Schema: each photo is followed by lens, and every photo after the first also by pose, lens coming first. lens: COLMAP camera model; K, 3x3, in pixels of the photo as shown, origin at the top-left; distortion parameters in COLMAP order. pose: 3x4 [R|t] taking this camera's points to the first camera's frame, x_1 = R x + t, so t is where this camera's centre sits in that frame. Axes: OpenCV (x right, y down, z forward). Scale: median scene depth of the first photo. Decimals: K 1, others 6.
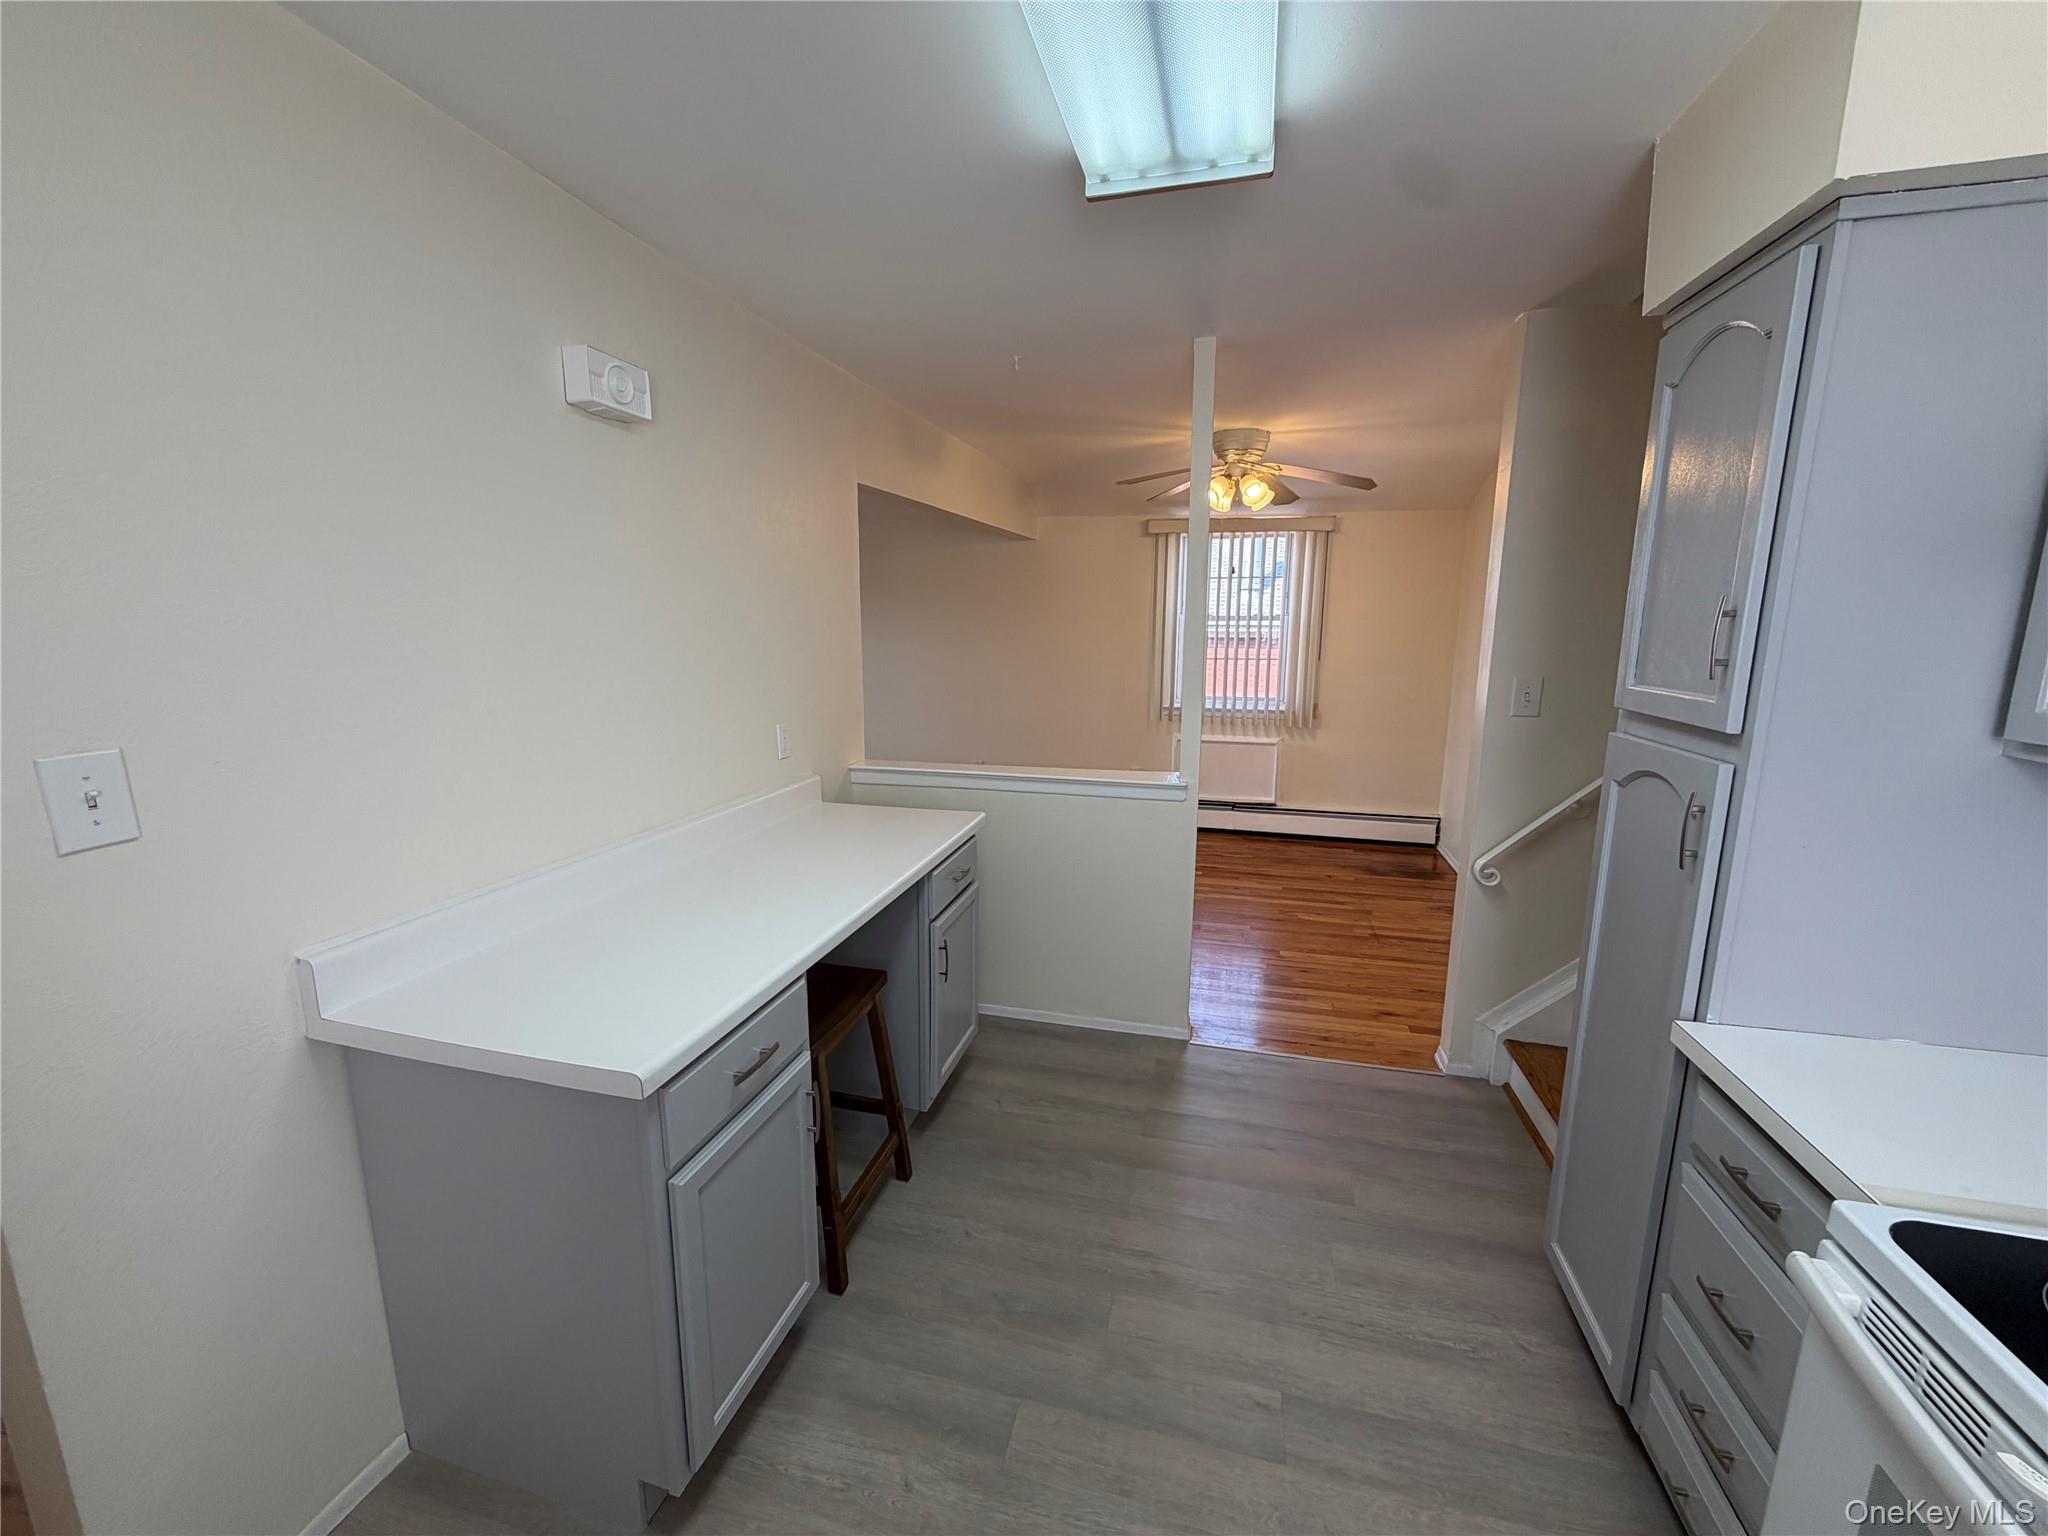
lens RADIAL K [[814.5, 0, 1019.2], [0, 814.5, 768.4], [0, 0, 1]] dist [0.000367, 0.000033]
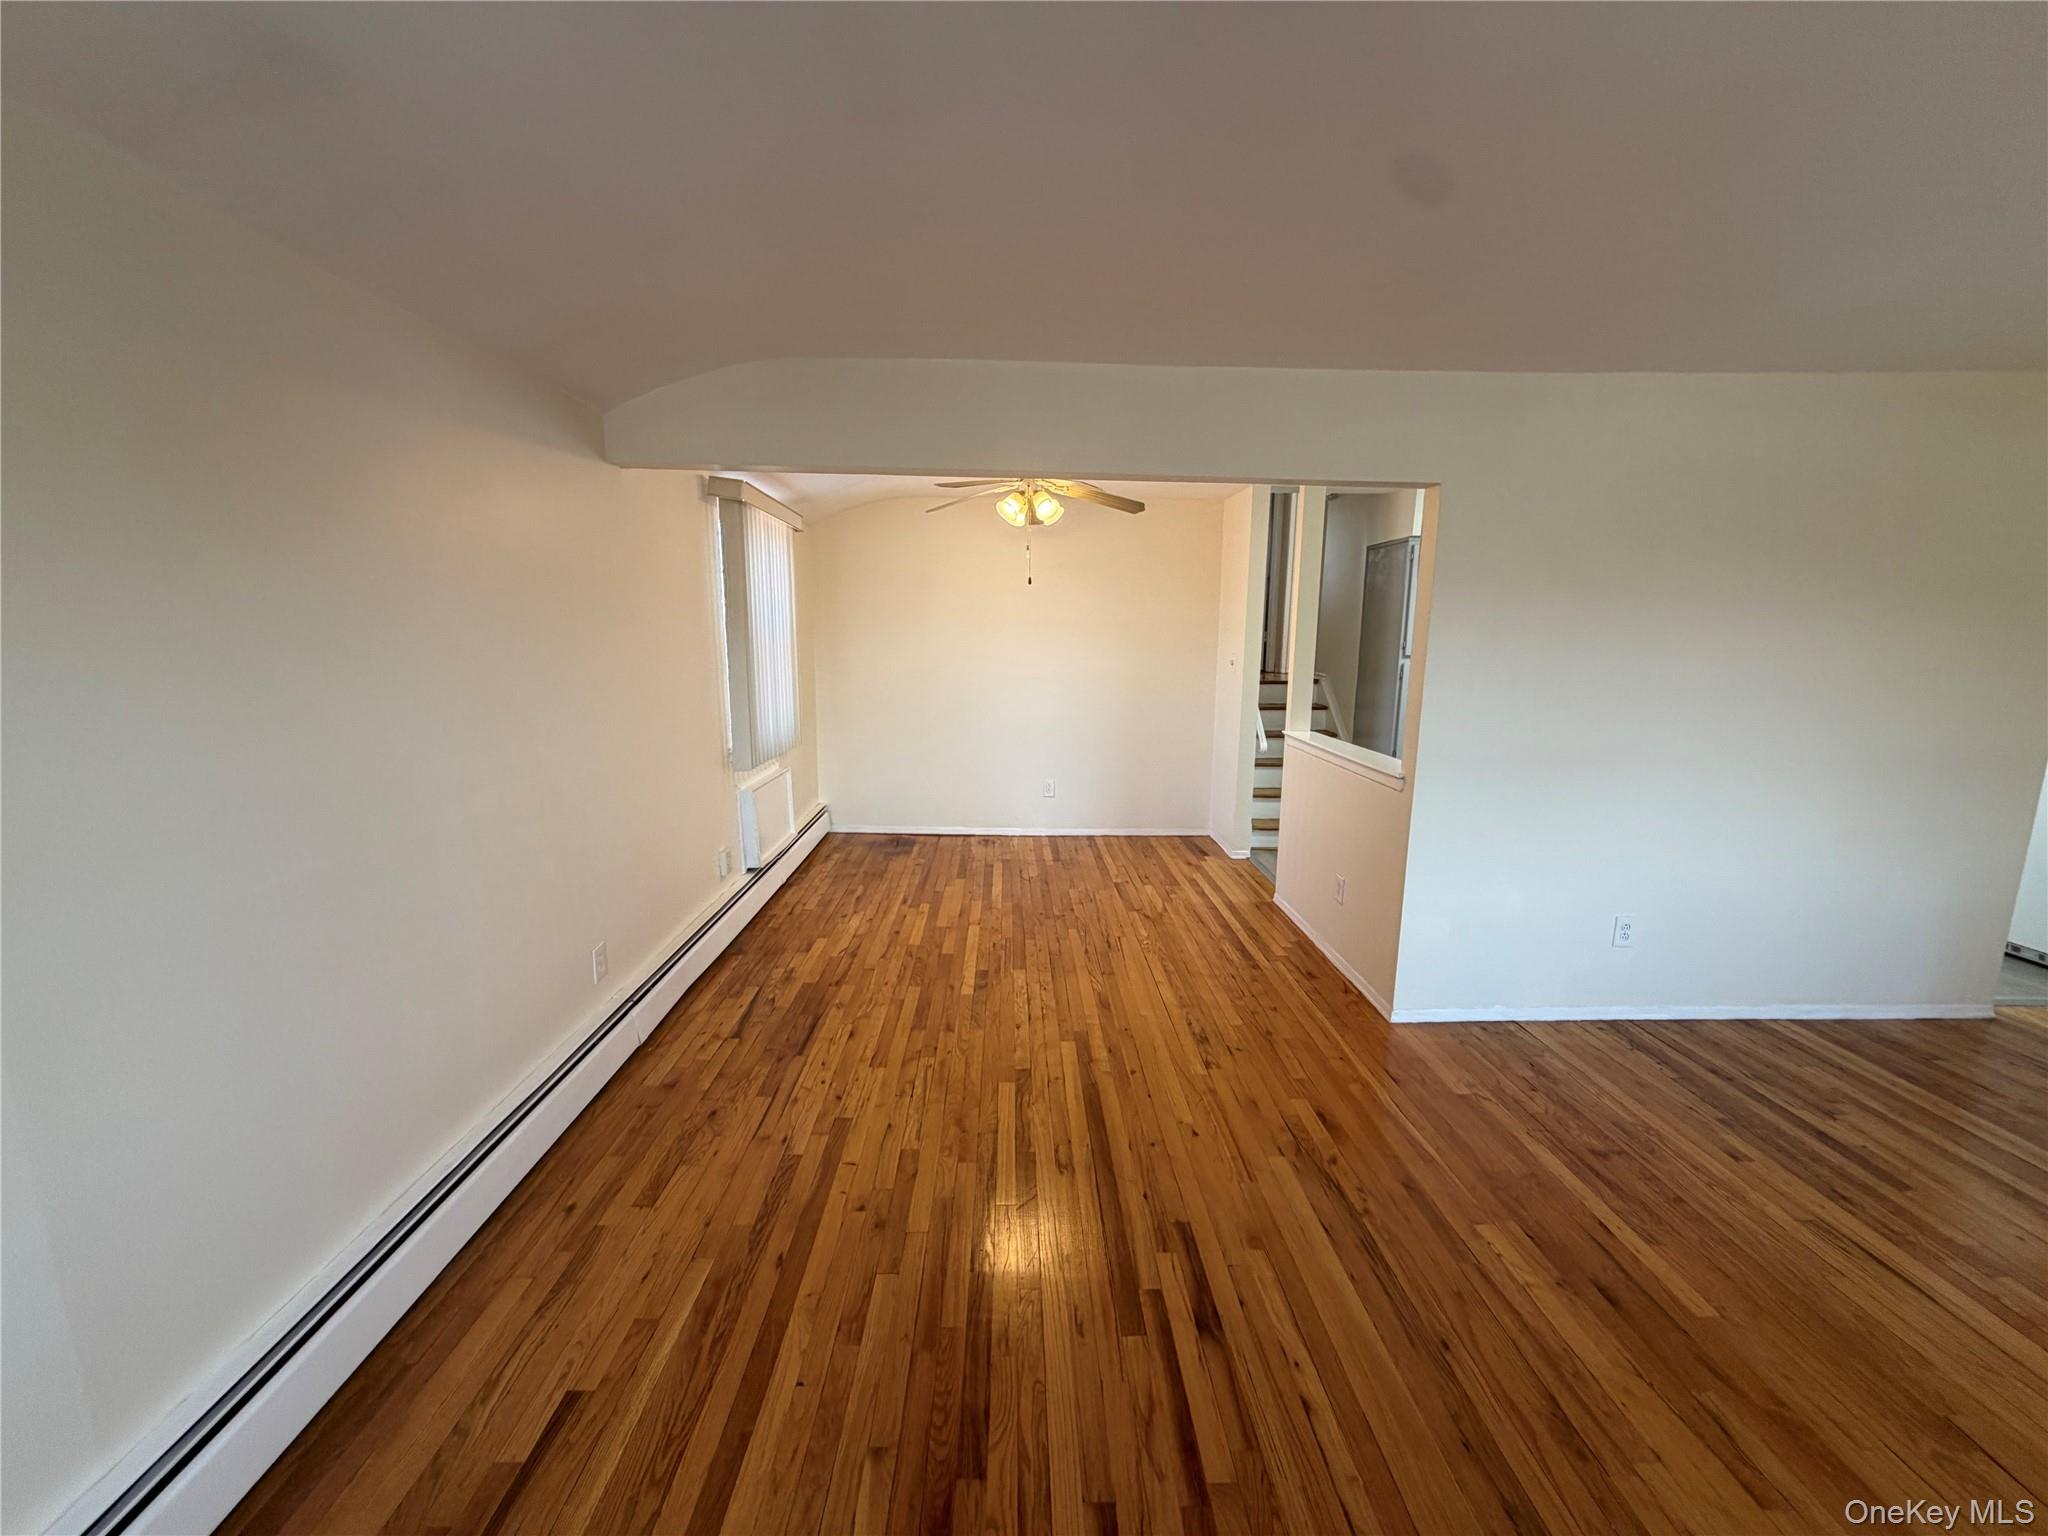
lens RADIAL K [[814.5, 0, 1019.2], [0, 814.5, 768.4], [0, 0, 1]] dist [0.000367, 0.000033]
pose [[-0.271698, -0.166991, 0.947784, -1.345993], [0.171761, 0.960605, 0.218488, -0.417246], [-0.946931, 0.222155, -0.232312, 2.244357]]
